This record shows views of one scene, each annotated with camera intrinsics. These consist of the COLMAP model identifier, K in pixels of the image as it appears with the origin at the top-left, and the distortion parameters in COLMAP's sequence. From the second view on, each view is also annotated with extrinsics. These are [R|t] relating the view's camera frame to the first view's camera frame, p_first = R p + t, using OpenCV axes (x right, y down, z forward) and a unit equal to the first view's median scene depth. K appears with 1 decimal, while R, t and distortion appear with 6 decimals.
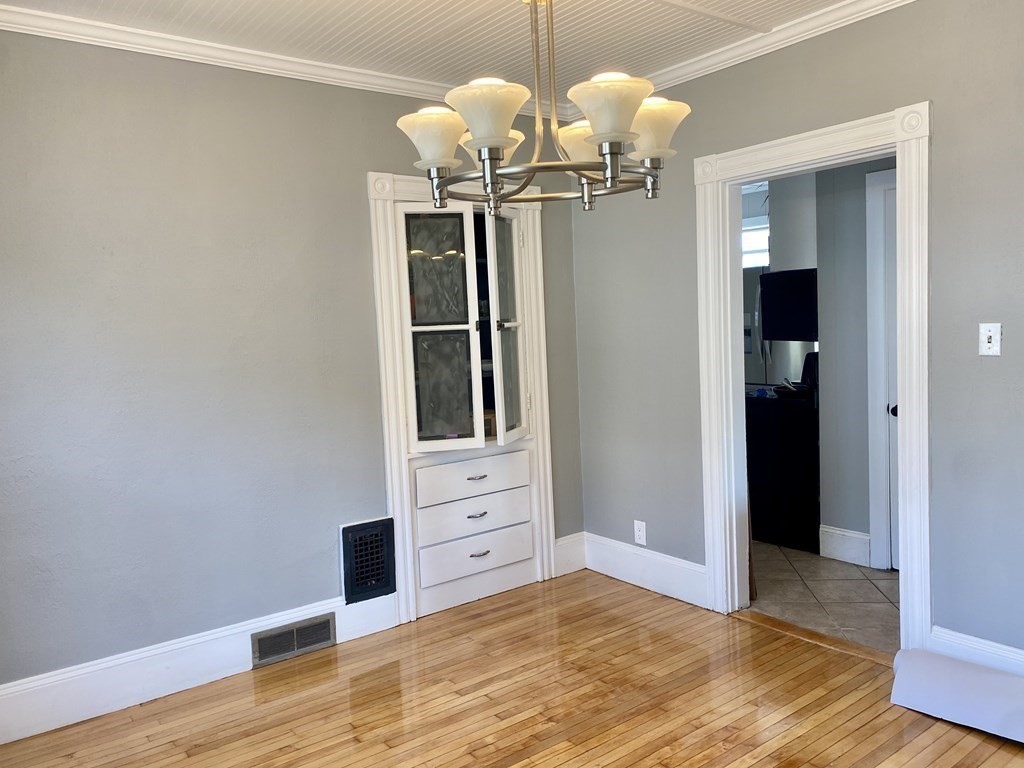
lens RADIAL K [[775.3, 0, 514.1], [0, 775.3, 382.4], [0, 0, 1]] dist [0.014338, -0.017459]
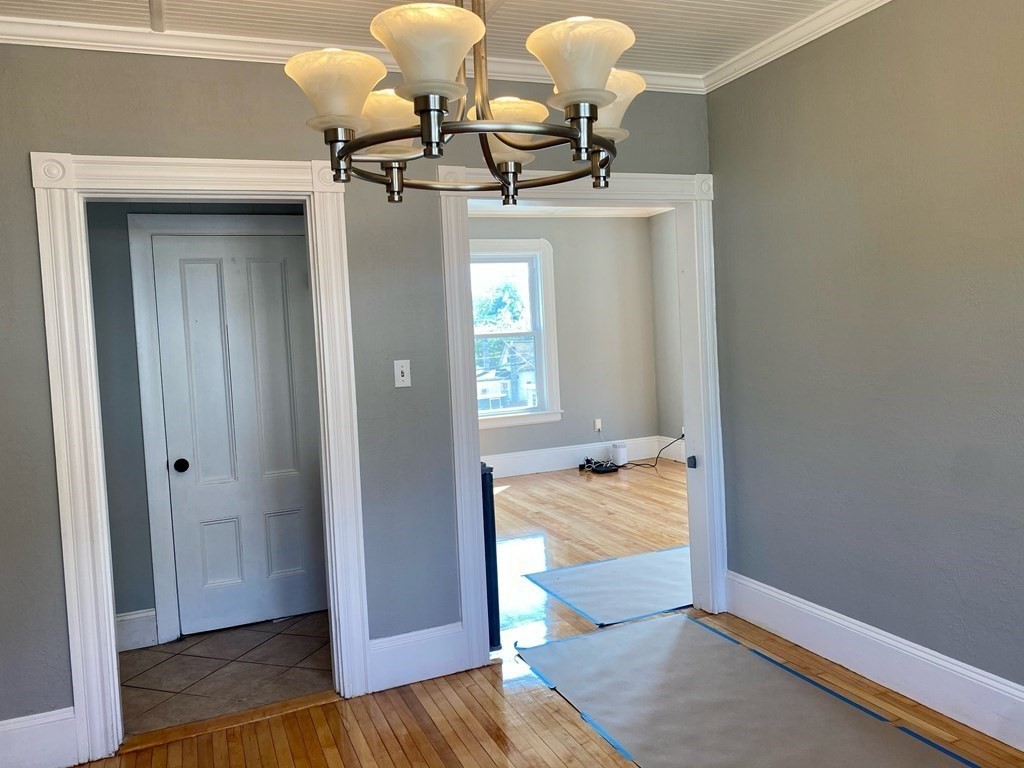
lens RADIAL K [[775.3, 0, 508.7], [0, 775.3, 375.5], [0, 0, 1]] dist [0.014338, -0.017459]
pose [[0.245432, -0.014924, 0.969299, -0.367920], [0.122217, 0.992380, -0.015667, -0.010126], [-0.961679, 0.122310, 0.245386, 0.406024]]
